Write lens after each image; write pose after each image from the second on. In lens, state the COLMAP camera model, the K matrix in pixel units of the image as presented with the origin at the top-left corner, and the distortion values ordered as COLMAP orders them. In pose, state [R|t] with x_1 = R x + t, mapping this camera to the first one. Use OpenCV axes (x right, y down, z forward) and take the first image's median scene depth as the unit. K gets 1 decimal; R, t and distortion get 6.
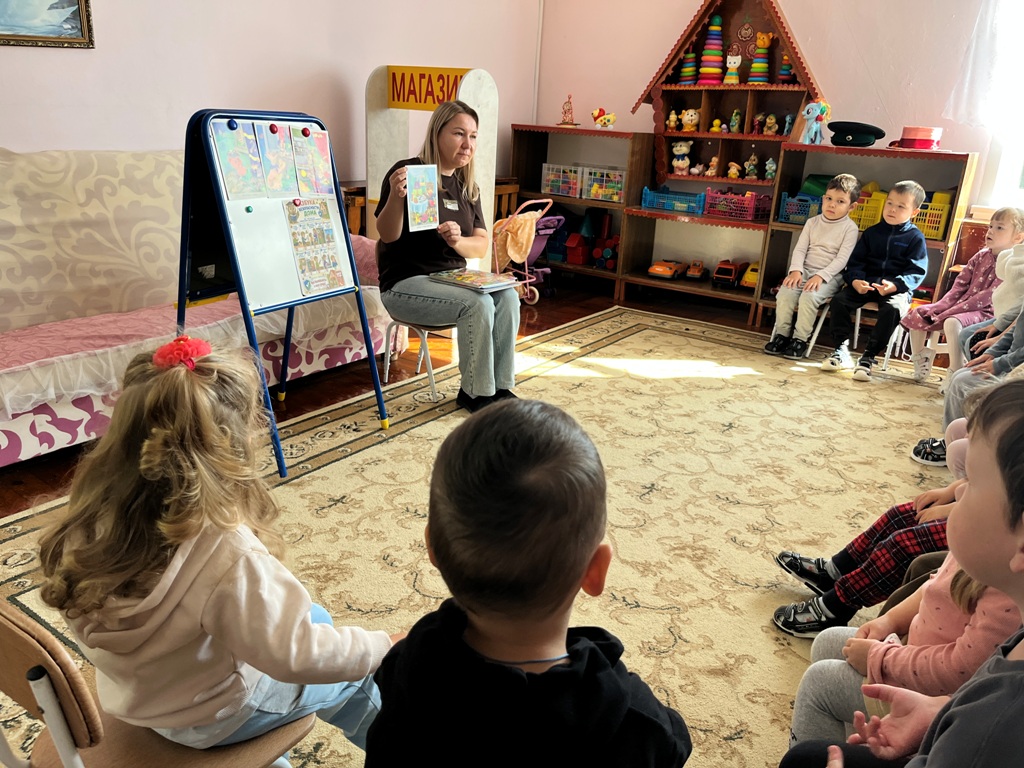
lens RADIAL K [[788.6, 0, 521.4], [0, 788.6, 384.6], [0, 0, 1]] dist [0.031386, -0.027841]
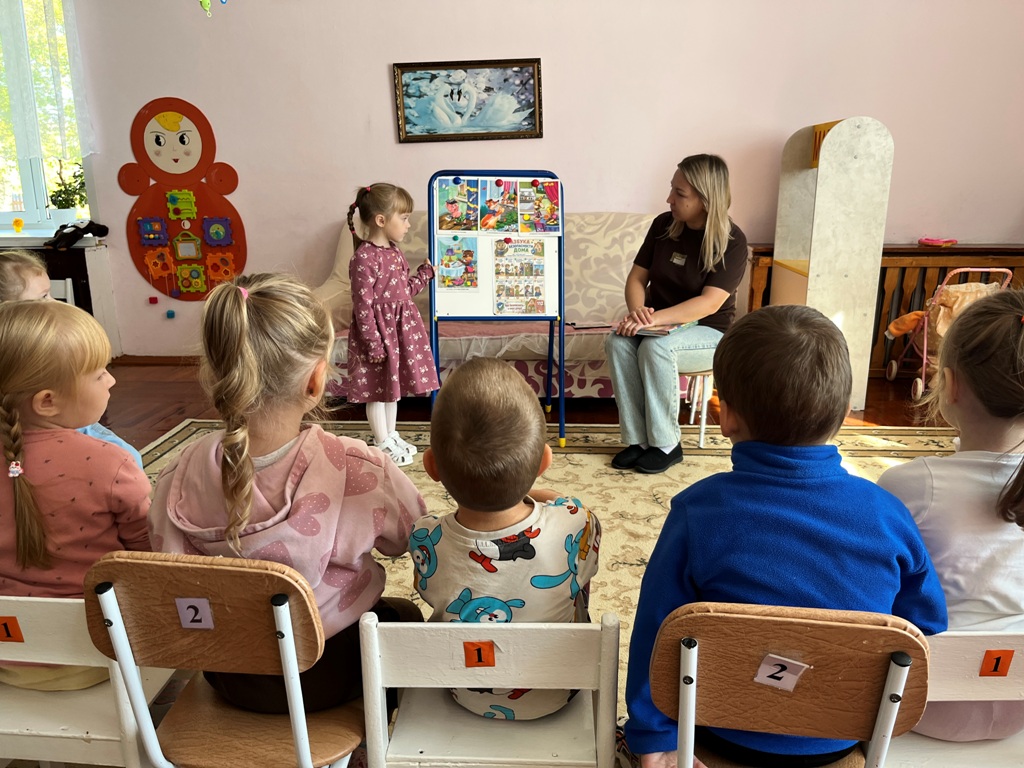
lens RADIAL K [[788.6, 0, 521.4], [0, 788.6, 384.6], [0, 0, 1]] dist [0.031386, -0.027841]
pose [[0.543078, 0.158715, -0.824546, 0.571849], [-0.248729, 0.968310, 0.022565, -0.032845], [0.801997, 0.192834, 0.565345, 0.264291]]
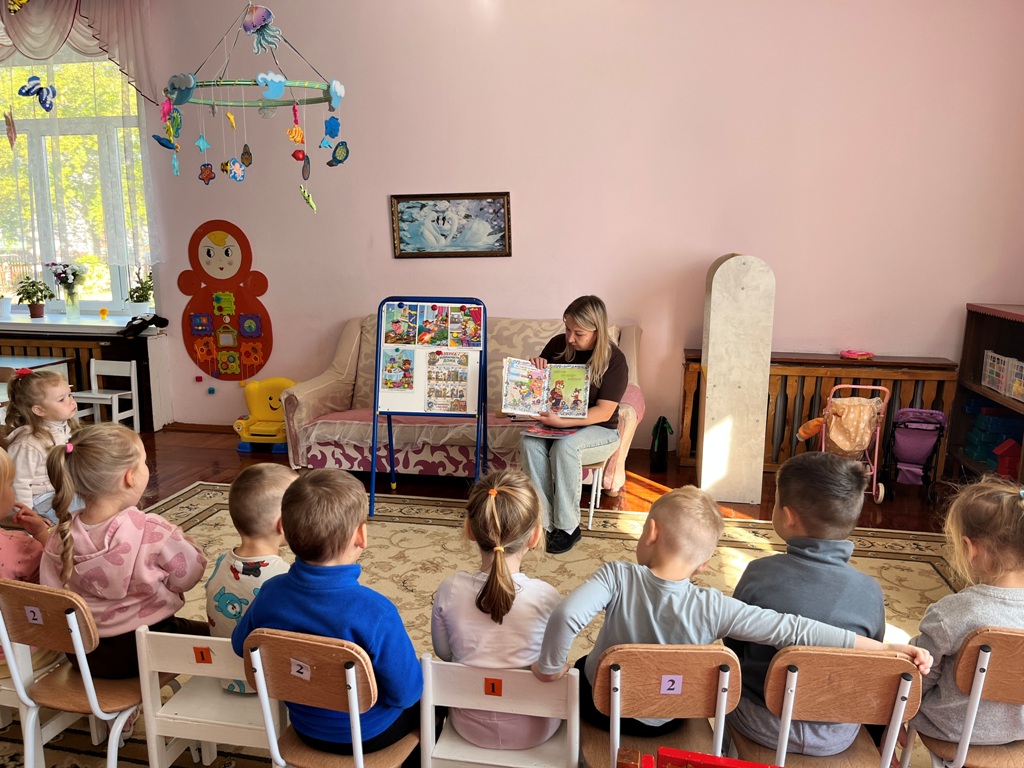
lens RADIAL K [[783.3, 0, 511.8], [0, 783.3, 390.4], [0, 0, 1]] dist [0.071465, -0.113216]
pose [[0.418950, 0.122548, -0.899702, 0.853425], [-0.288314, 0.957528, -0.003830, -0.142413], [0.861020, 0.261001, 0.436489, 0.344277]]
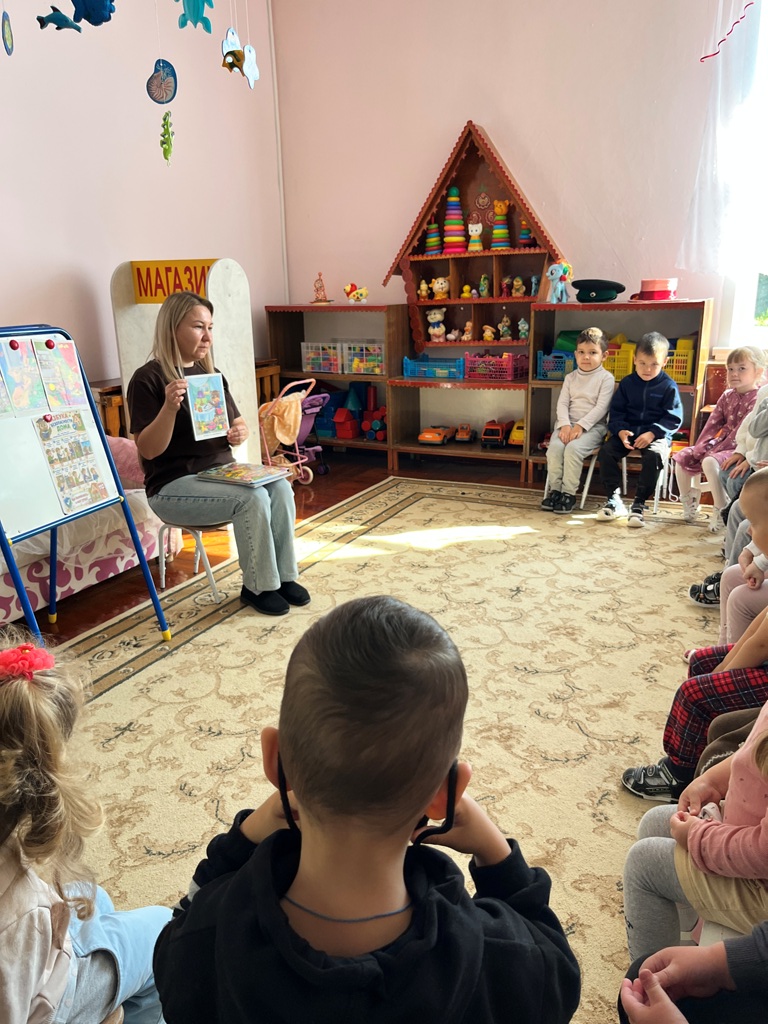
lens RADIAL K [[788.6, 0, 384.0], [0, 788.6, 512.0], [0, 0, 1]] dist [0.031386, -0.027841]
pose [[0.987928, -0.113732, 0.105184, 0.001733], [0.118284, 0.992249, -0.038077, -0.025109], [-0.100038, 0.050059, 0.993724, 0.014388]]
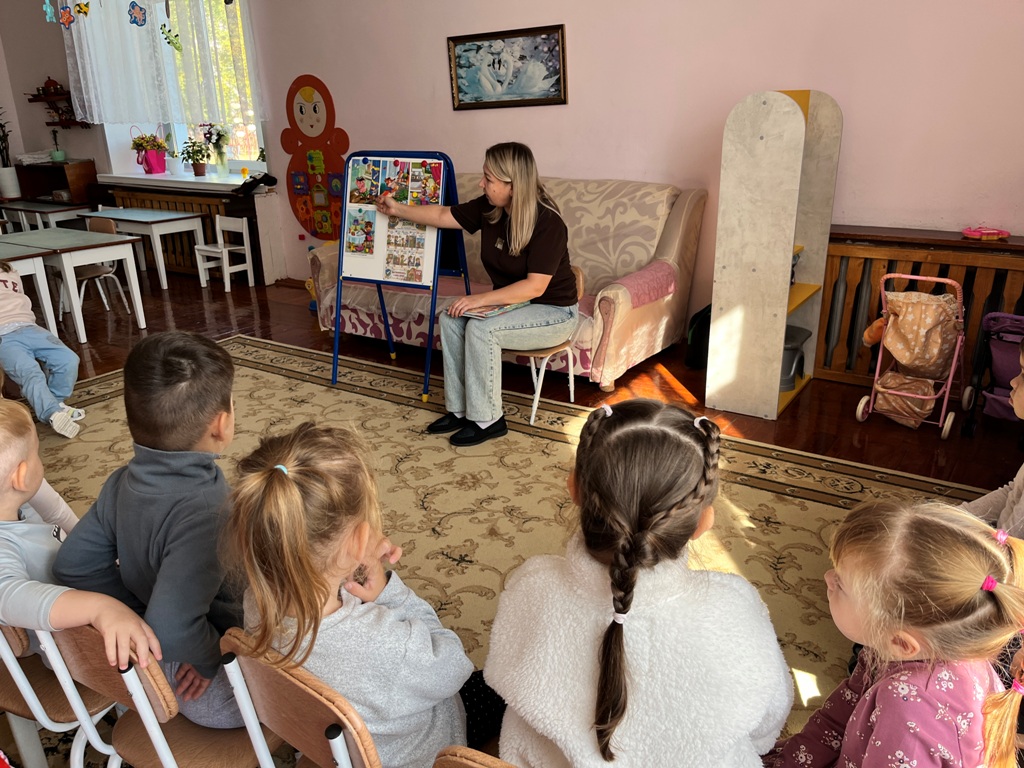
lens RADIAL K [[784.7, 0, 513.5], [0, 784.7, 392.4], [0, 0, 1]] dist [0.014014, 0.000261]
pose [[0.031986, 0.296254, -0.954574, 0.841636], [-0.310813, 0.910657, 0.272210, -0.282491], [0.949933, 0.287987, 0.121208, 0.815177]]
